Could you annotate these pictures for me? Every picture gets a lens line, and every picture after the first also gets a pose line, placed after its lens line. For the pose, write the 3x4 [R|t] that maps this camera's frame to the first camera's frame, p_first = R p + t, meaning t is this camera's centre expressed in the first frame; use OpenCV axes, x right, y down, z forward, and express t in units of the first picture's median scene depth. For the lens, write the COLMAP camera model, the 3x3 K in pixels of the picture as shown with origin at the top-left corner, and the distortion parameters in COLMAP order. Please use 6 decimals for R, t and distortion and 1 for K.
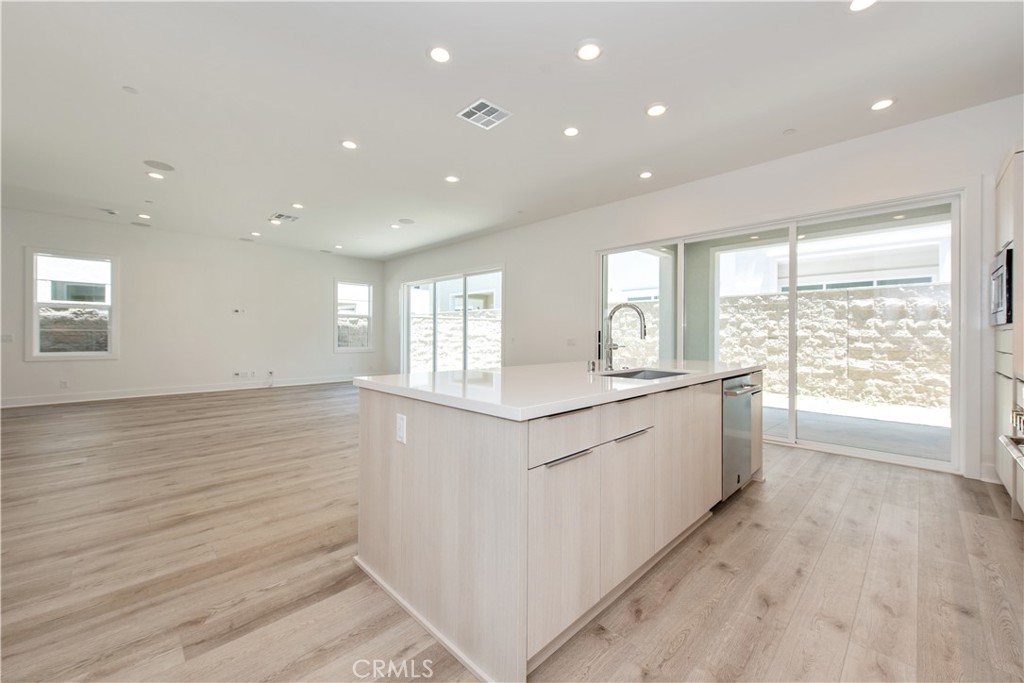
lens RADIAL K [[409.9, 0, 528.0], [0, 409.9, 338.2], [0, 0, 1]] dist [0.003666, -0.001275]
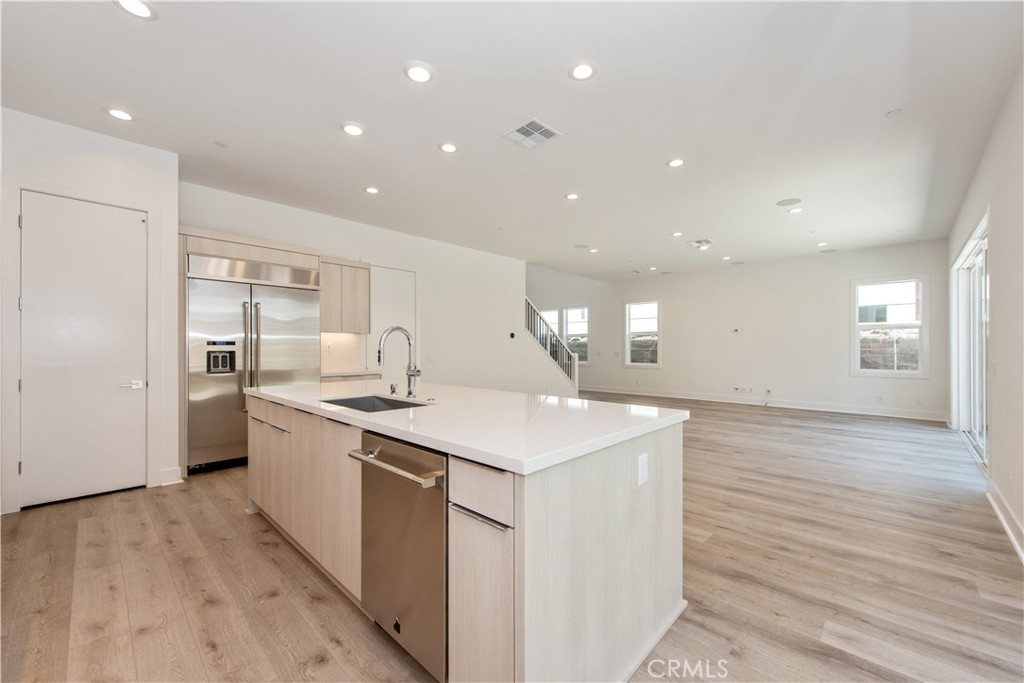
lens RADIAL K [[409.9, 0, 503.0], [0, 409.9, 343.8], [0, 0, 1]] dist [0.003666, -0.001275]
pose [[-0.021068, -0.013698, -0.999684, 0.478972], [-0.007478, 0.999880, -0.013543, -0.014171], [0.999750, 0.007190, -0.021168, 0.513931]]
